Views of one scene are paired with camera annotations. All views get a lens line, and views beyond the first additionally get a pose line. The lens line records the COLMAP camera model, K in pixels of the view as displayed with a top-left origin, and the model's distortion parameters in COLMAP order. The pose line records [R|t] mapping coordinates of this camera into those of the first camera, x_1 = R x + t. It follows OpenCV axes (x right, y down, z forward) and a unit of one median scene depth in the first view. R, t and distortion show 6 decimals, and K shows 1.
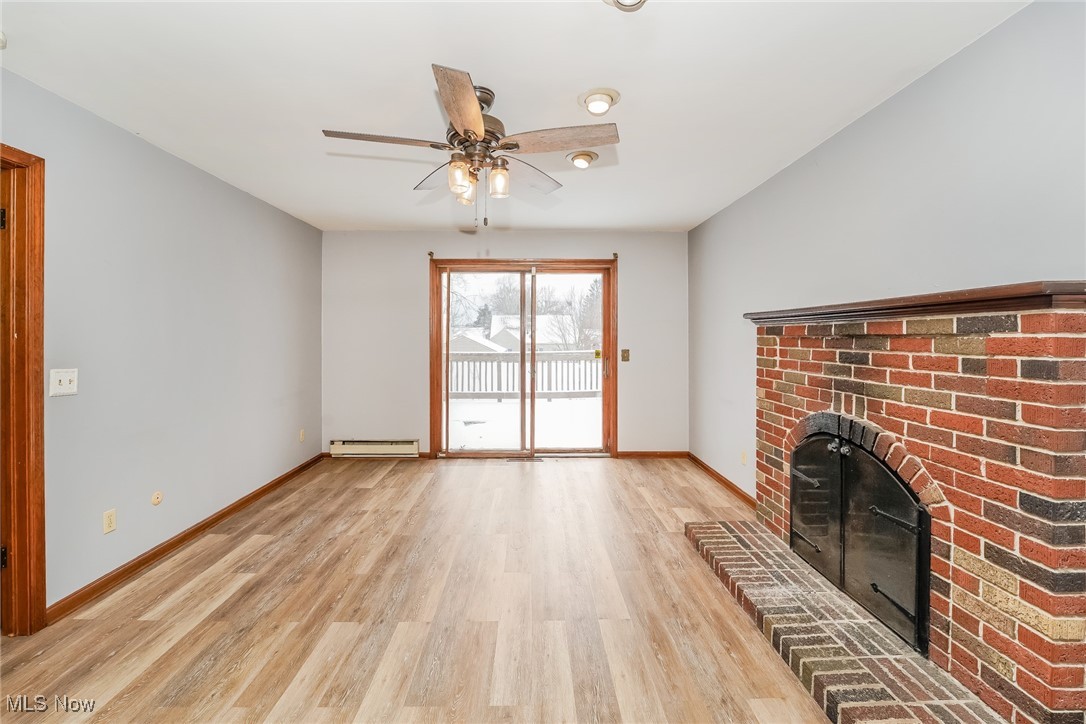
lens RADIAL K [[447.1, 0, 552.3], [0, 447.1, 339.3], [0, 0, 1]] dist [-0.017034, -0.000191]
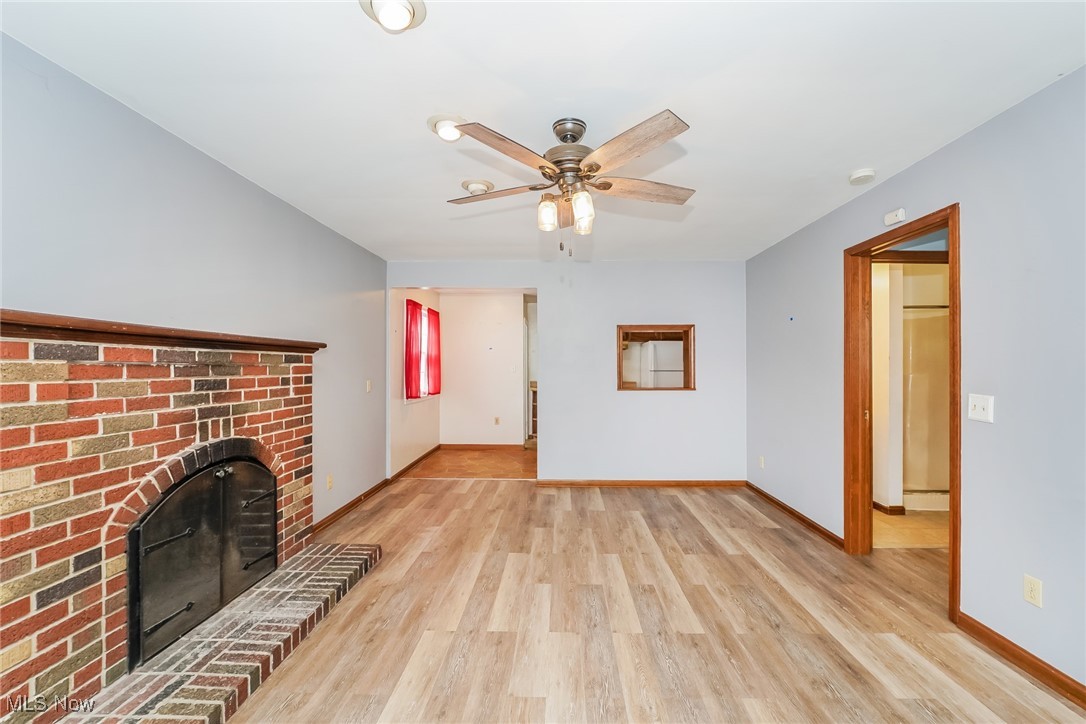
lens RADIAL K [[447.1, 0, 544.2], [0, 447.1, 365.4], [0, 0, 1]] dist [-0.017034, -0.000191]
pose [[-0.996183, 0.001808, 0.087265, -0.201031], [0.001775, 0.999998, -0.000456, -0.001695], [-0.087266, -0.000300, -0.996185, 2.039420]]
